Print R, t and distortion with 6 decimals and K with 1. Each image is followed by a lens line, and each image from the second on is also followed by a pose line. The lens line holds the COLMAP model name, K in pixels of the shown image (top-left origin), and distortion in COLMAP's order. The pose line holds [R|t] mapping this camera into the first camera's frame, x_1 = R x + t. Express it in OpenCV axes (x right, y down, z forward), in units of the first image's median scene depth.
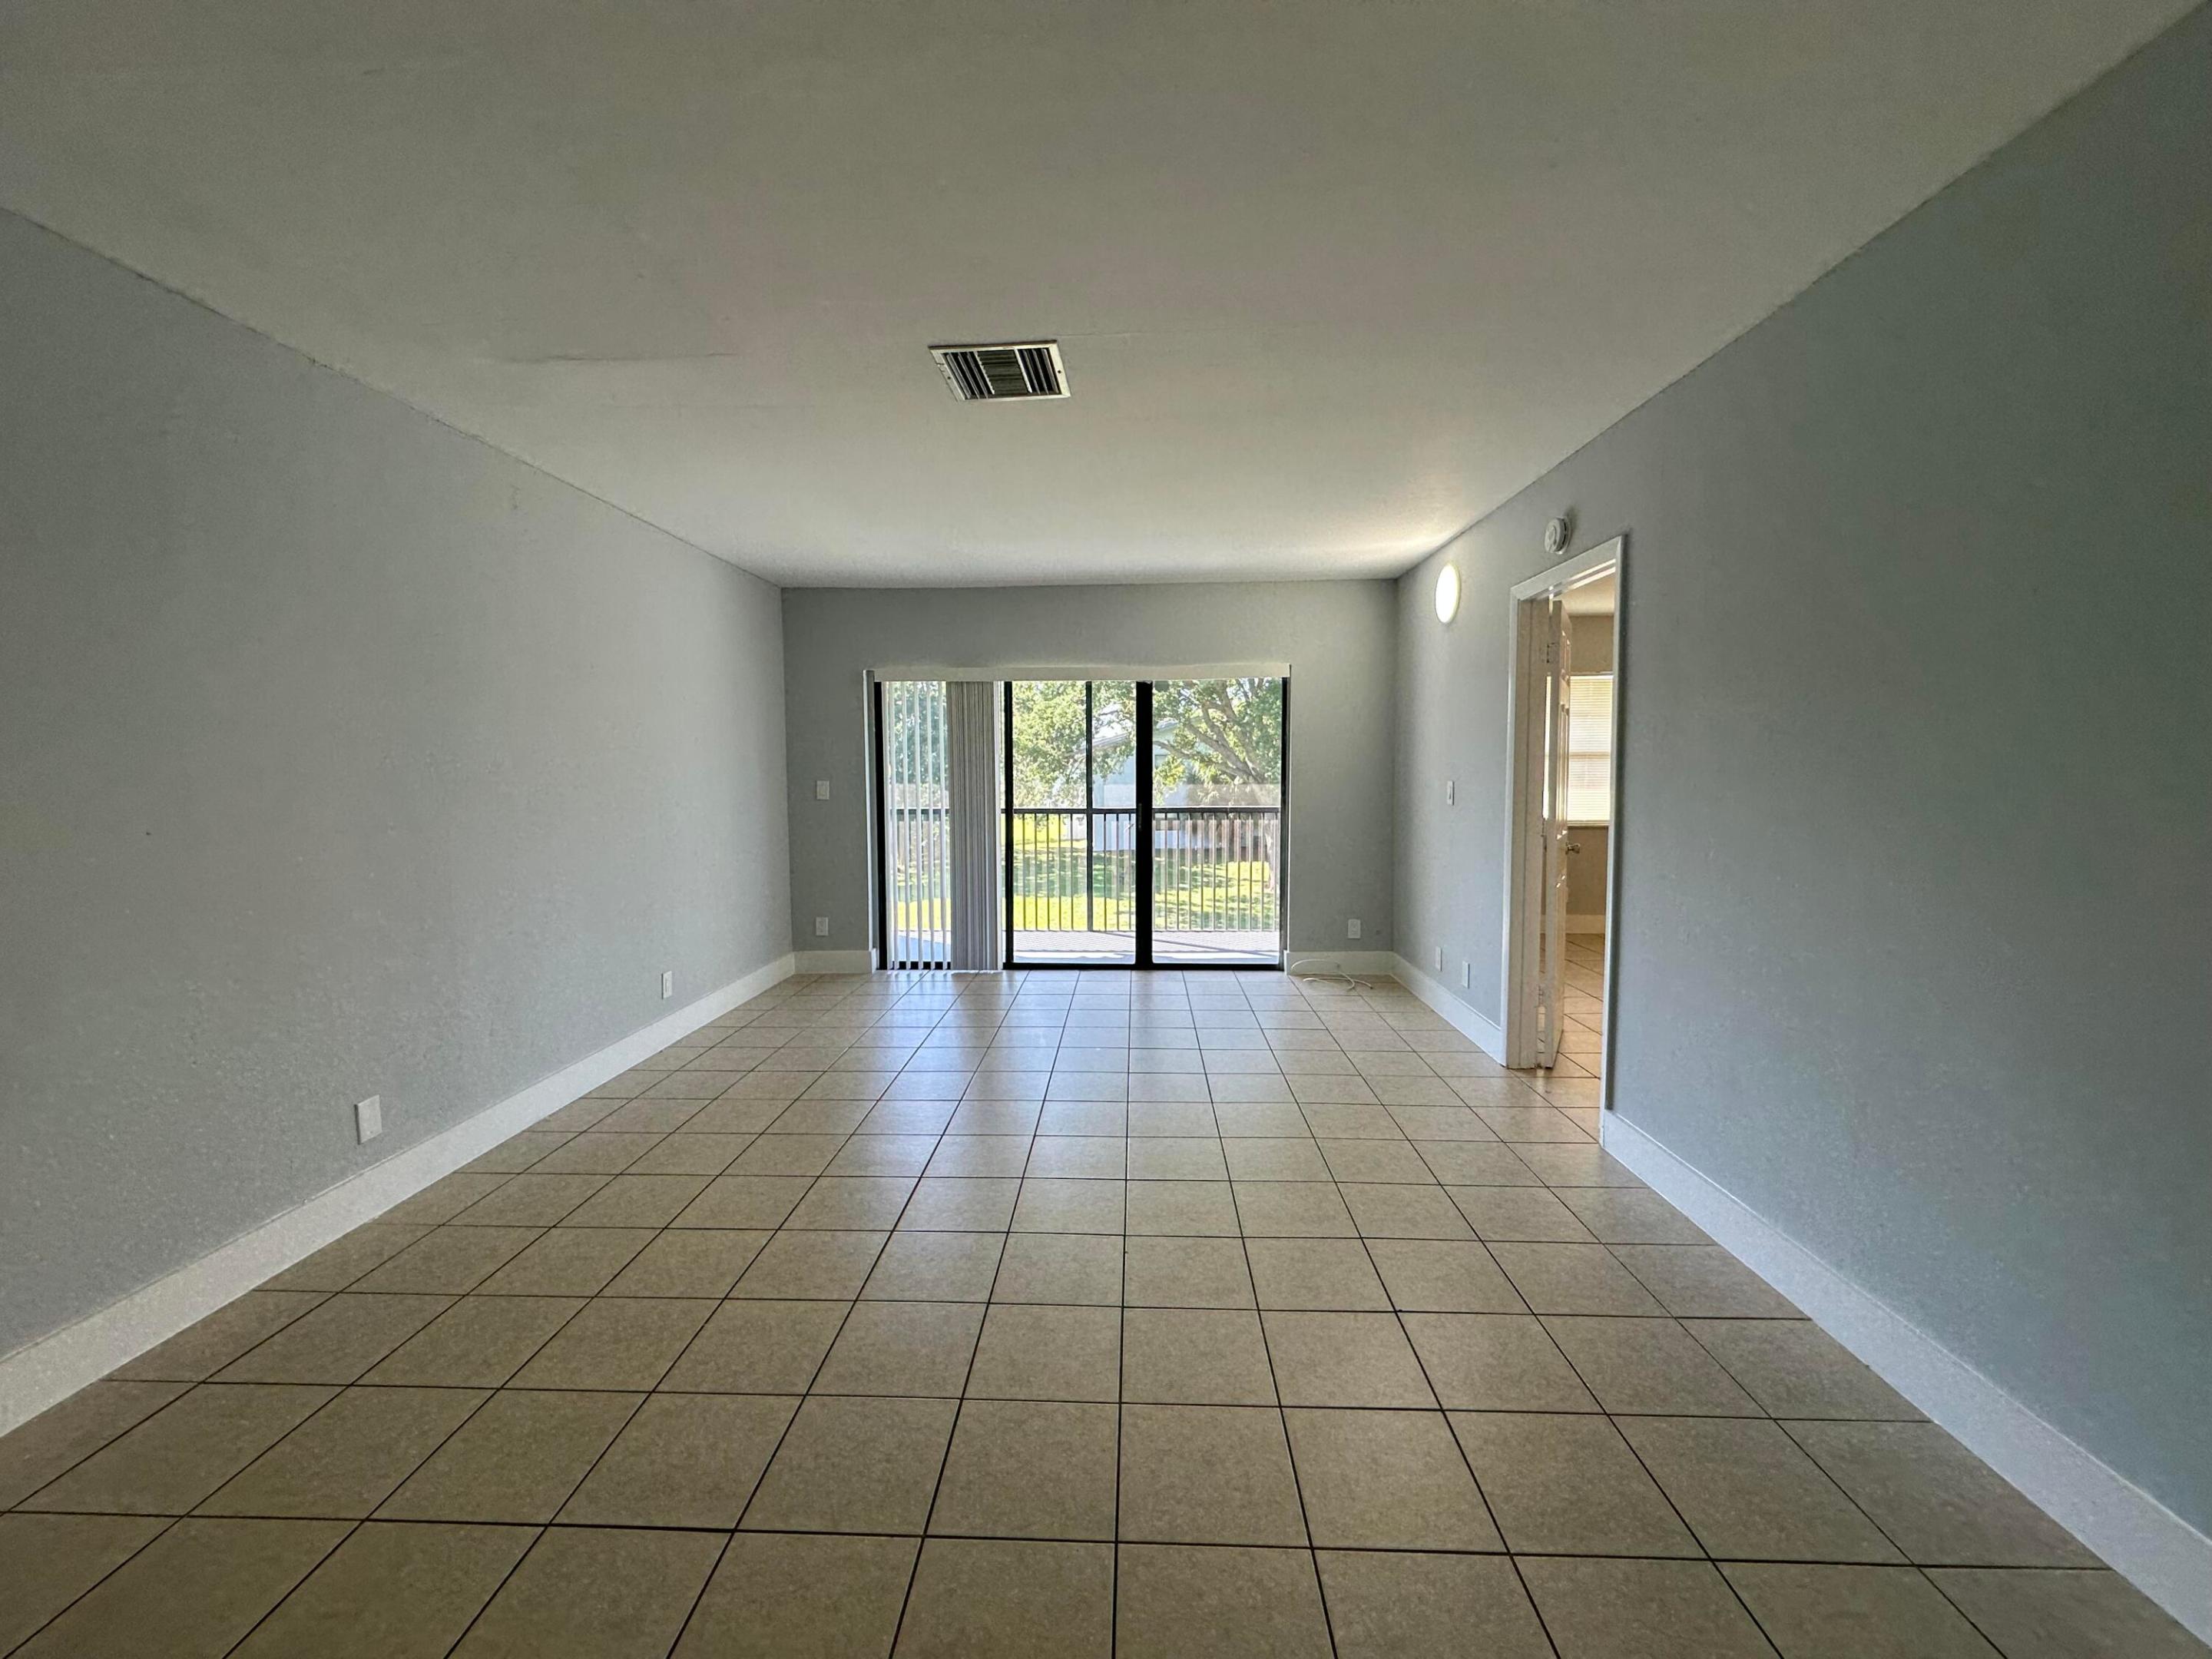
lens RADIAL K [[888.8, 0, 1096.8], [0, 888.8, 811.5], [0, 0, 1]] dist [-0.007273, 0.001801]
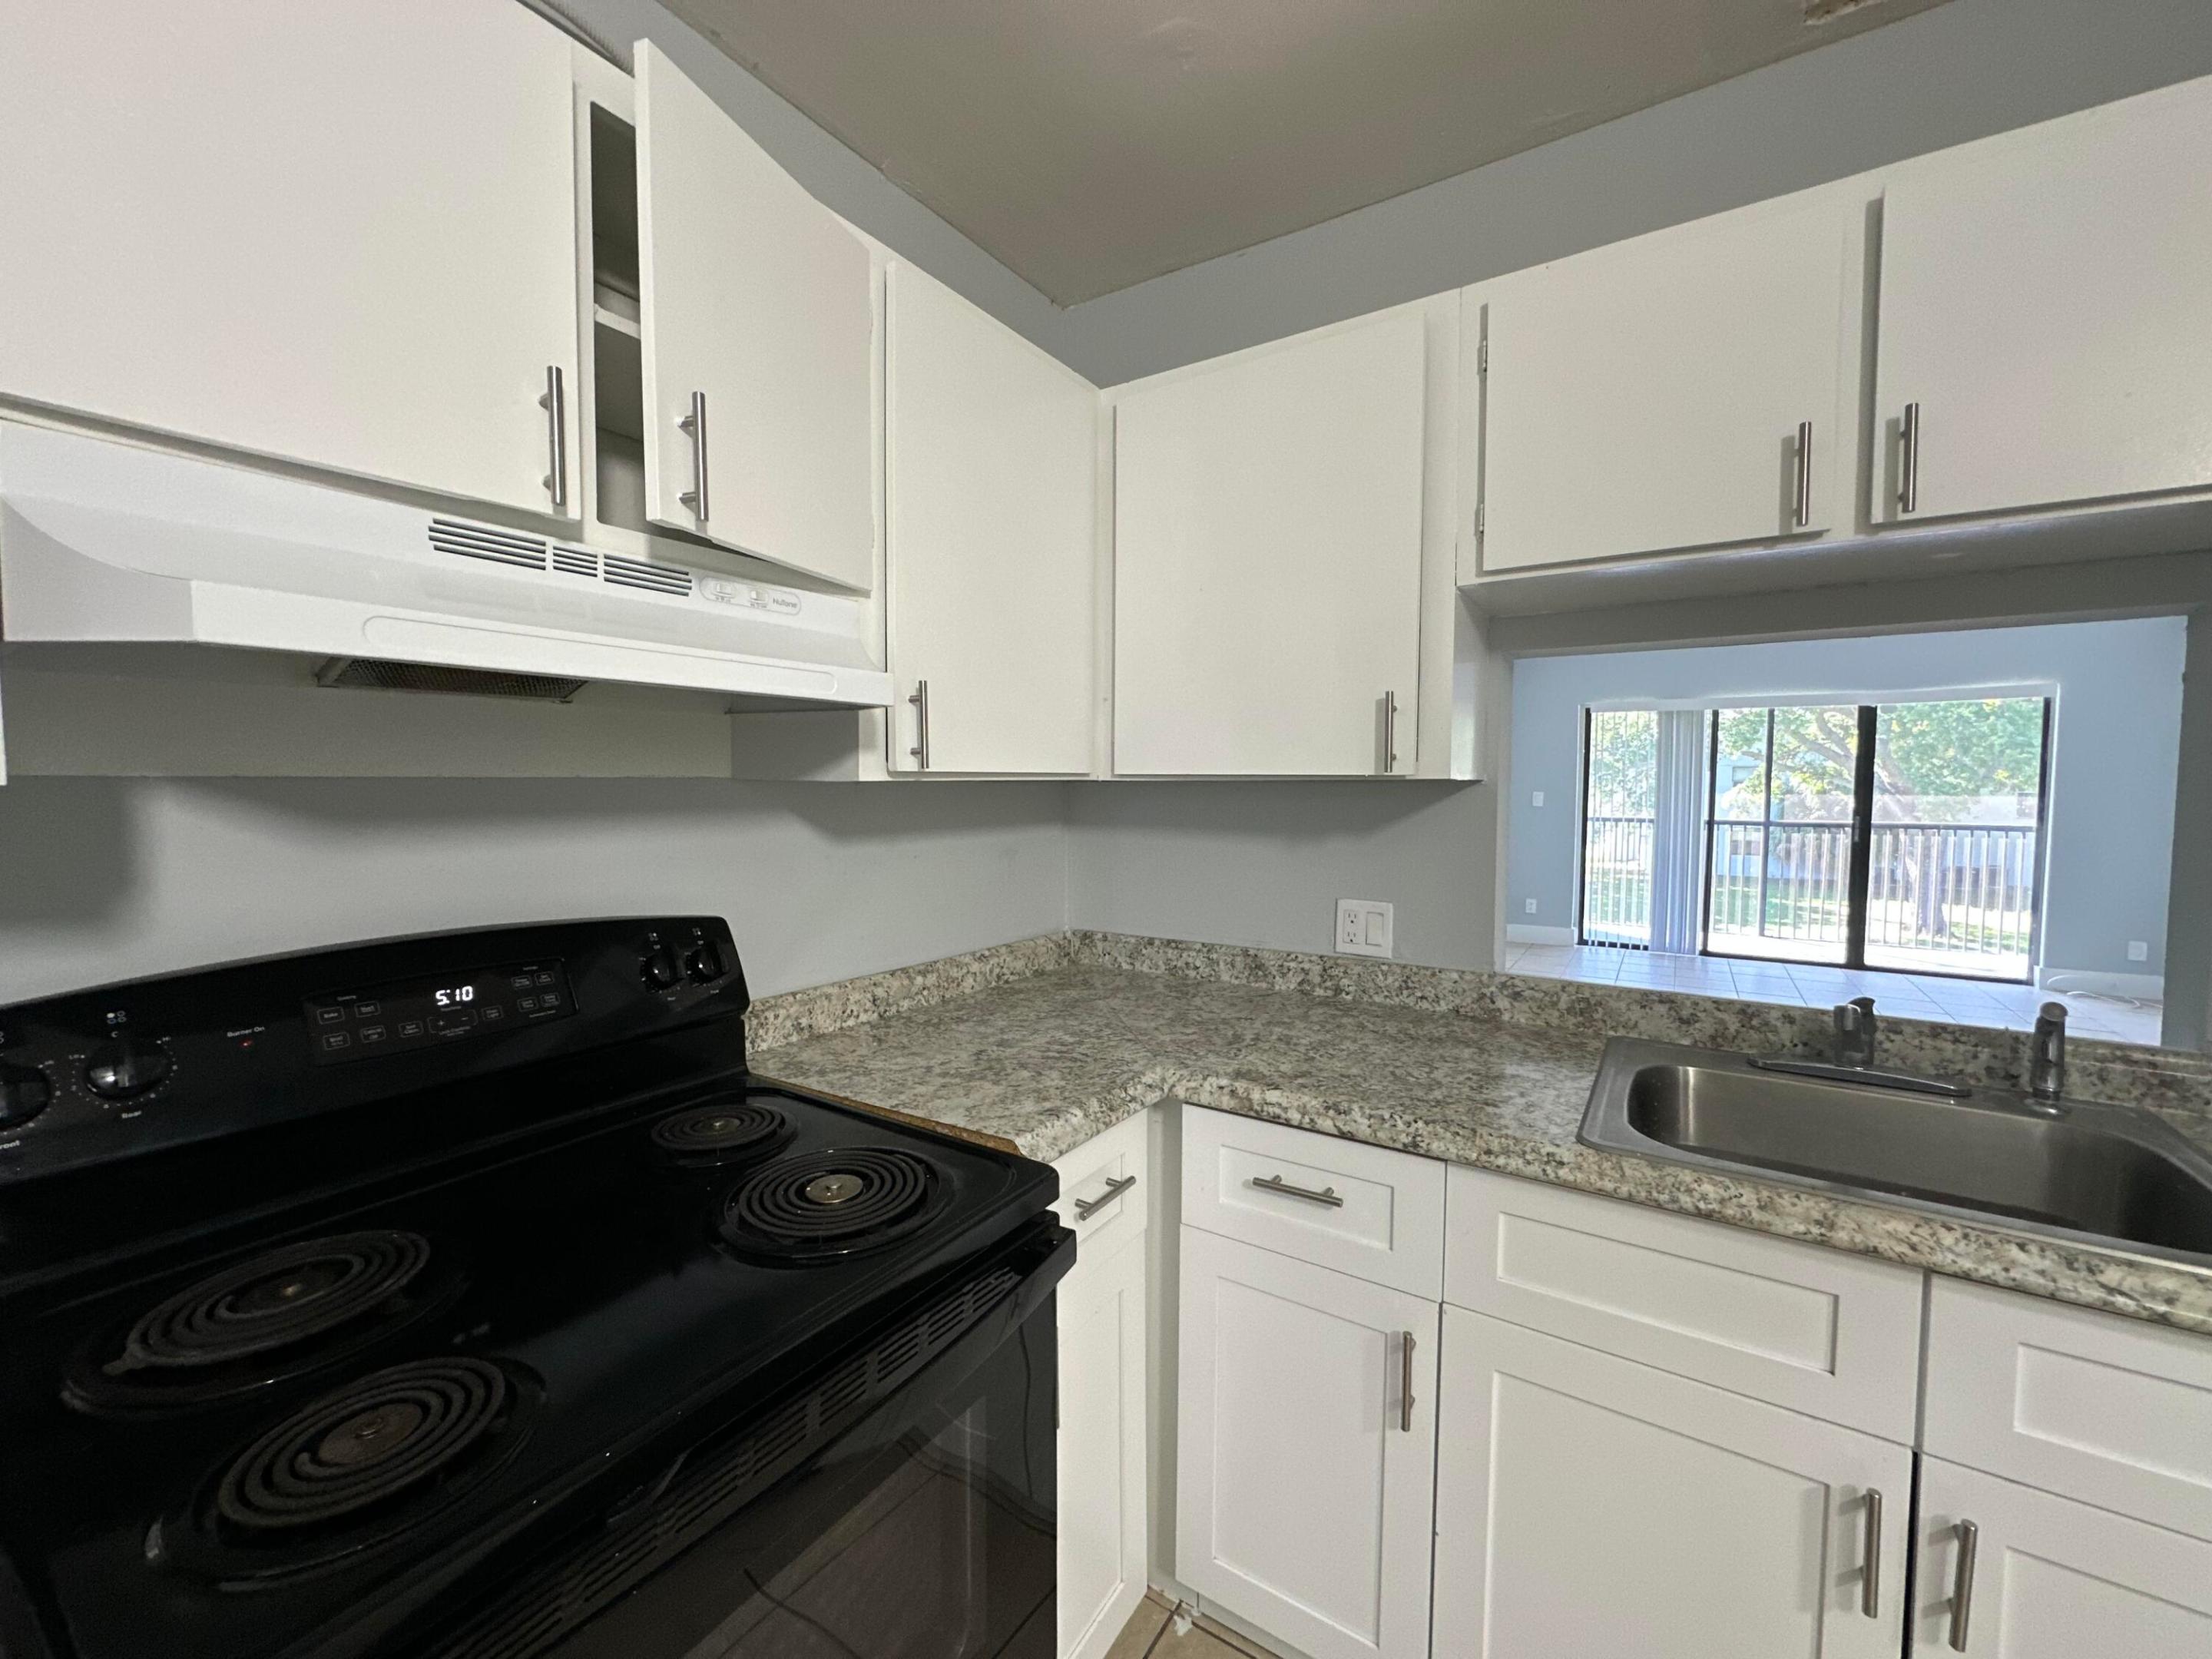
lens RADIAL K [[888.8, 0, 1112.6], [0, 888.8, 824.1], [0, 0, 1]] dist [-0.007273, 0.001801]
pose [[0.859922, 0.039009, -0.508933, -0.182161], [-0.036448, 0.999223, 0.015004, 0.015159], [0.509123, 0.005647, 0.860675, -0.398156]]
